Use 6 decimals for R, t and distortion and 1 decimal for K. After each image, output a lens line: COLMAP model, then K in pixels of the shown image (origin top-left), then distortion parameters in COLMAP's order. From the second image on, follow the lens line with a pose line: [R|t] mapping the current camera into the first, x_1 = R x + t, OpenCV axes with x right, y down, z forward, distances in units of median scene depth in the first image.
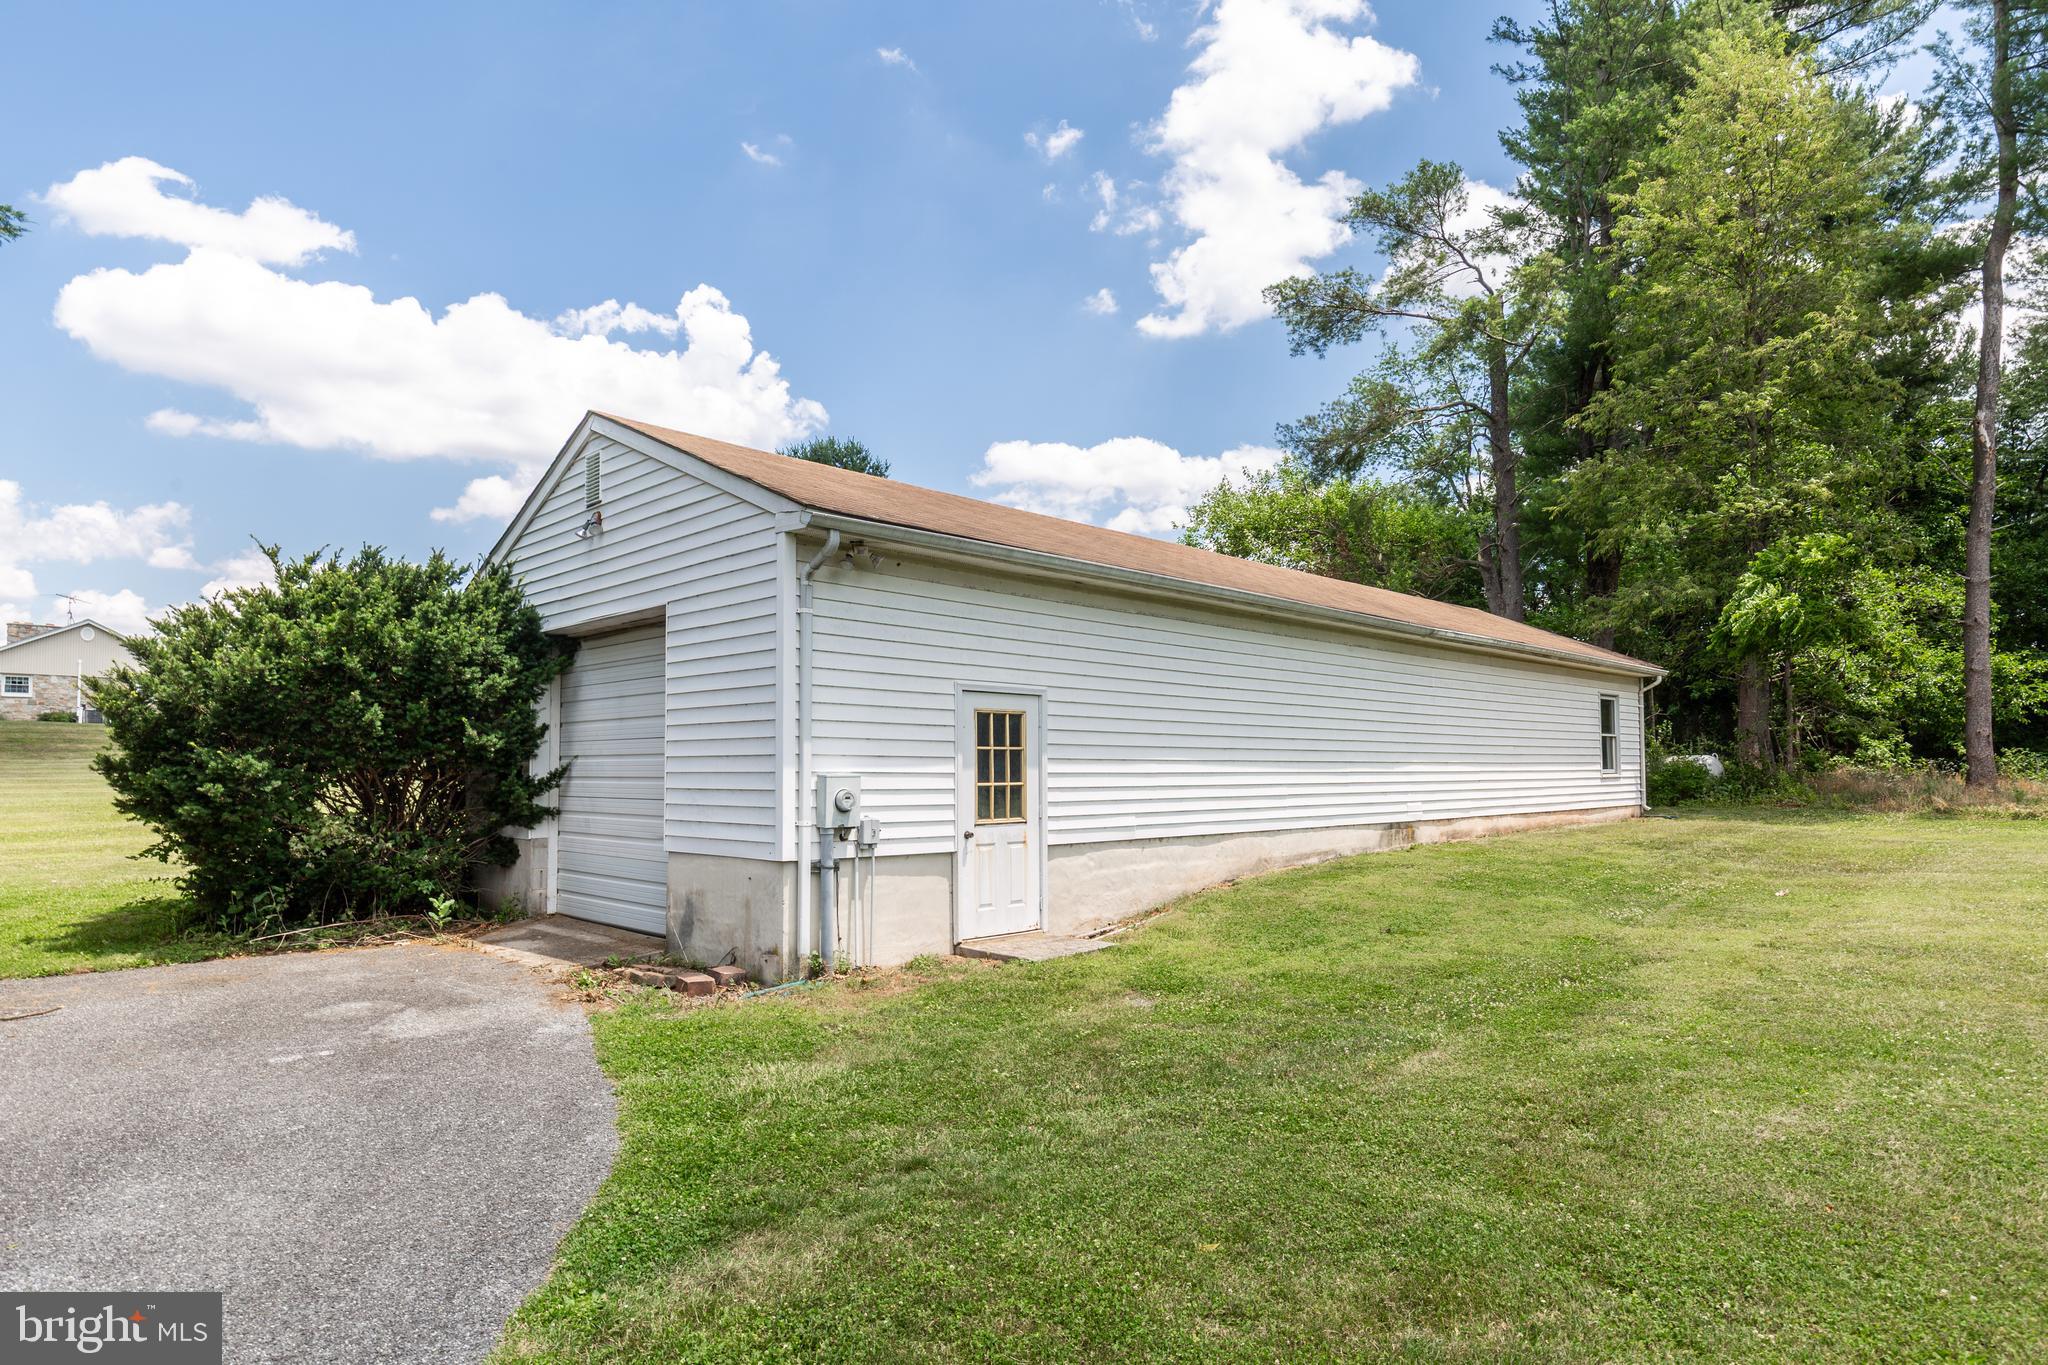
lens RADIAL K [[1188.7, 0, 1027.6], [0, 1188.7, 709.2], [0, 0, 1]] dist [-0.000582, 0.001172]
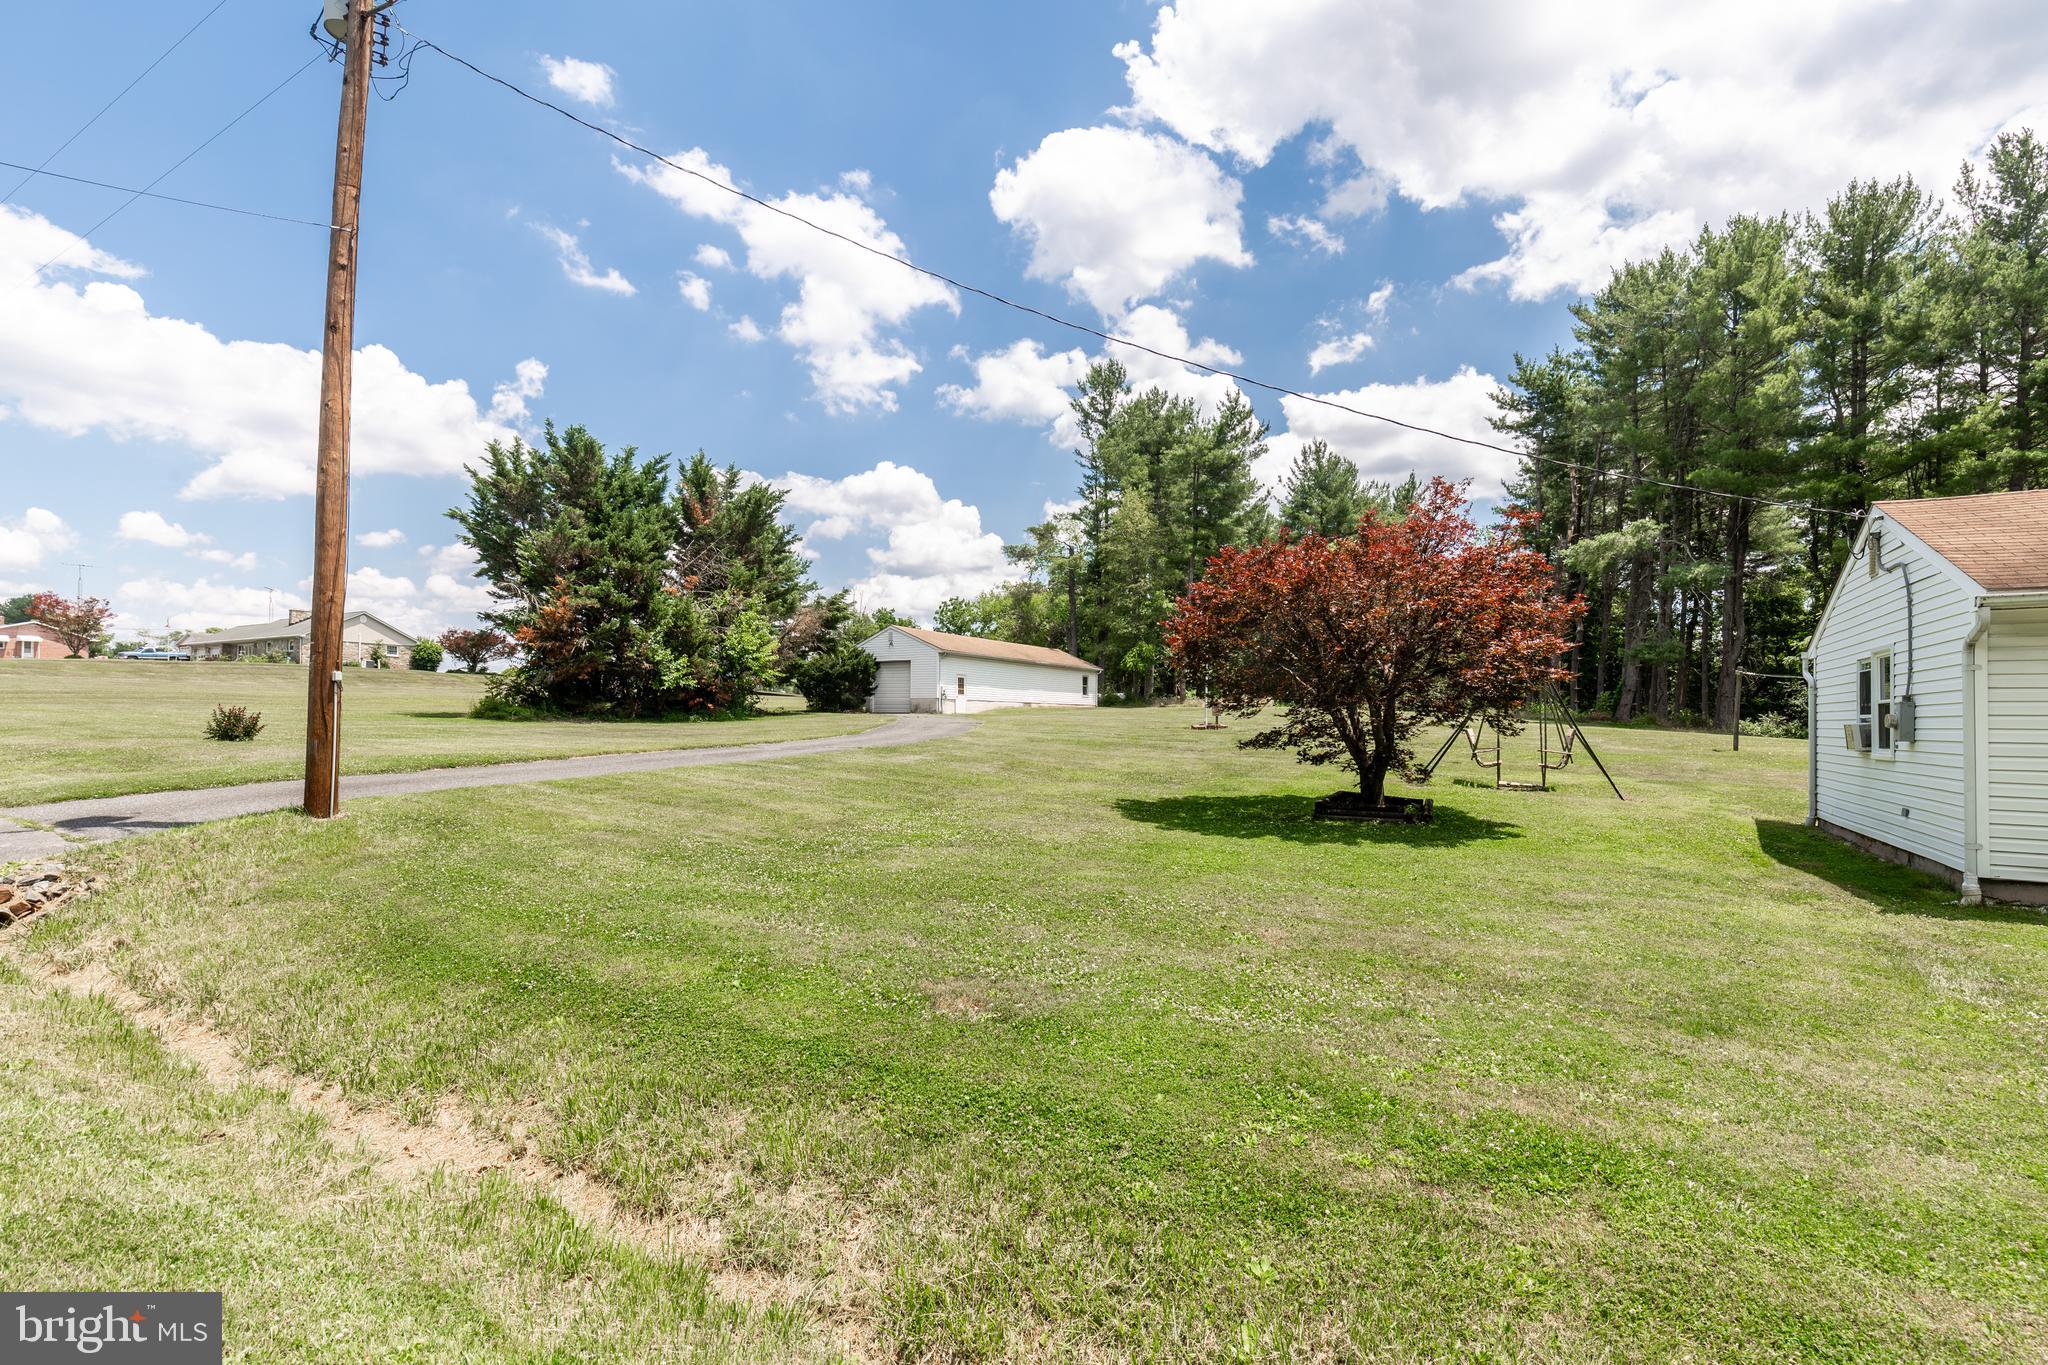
lens RADIAL K [[906.9, 0, 1029.1], [0, 906.9, 694.0], [0, 0, 1]] dist [0.001608, -0.000207]
pose [[0.972712, 0.025239, 0.230640, -0.468828], [-0.032180, 0.999134, 0.026379, -0.030684], [-0.229774, -0.033081, 0.972682, -2.275264]]
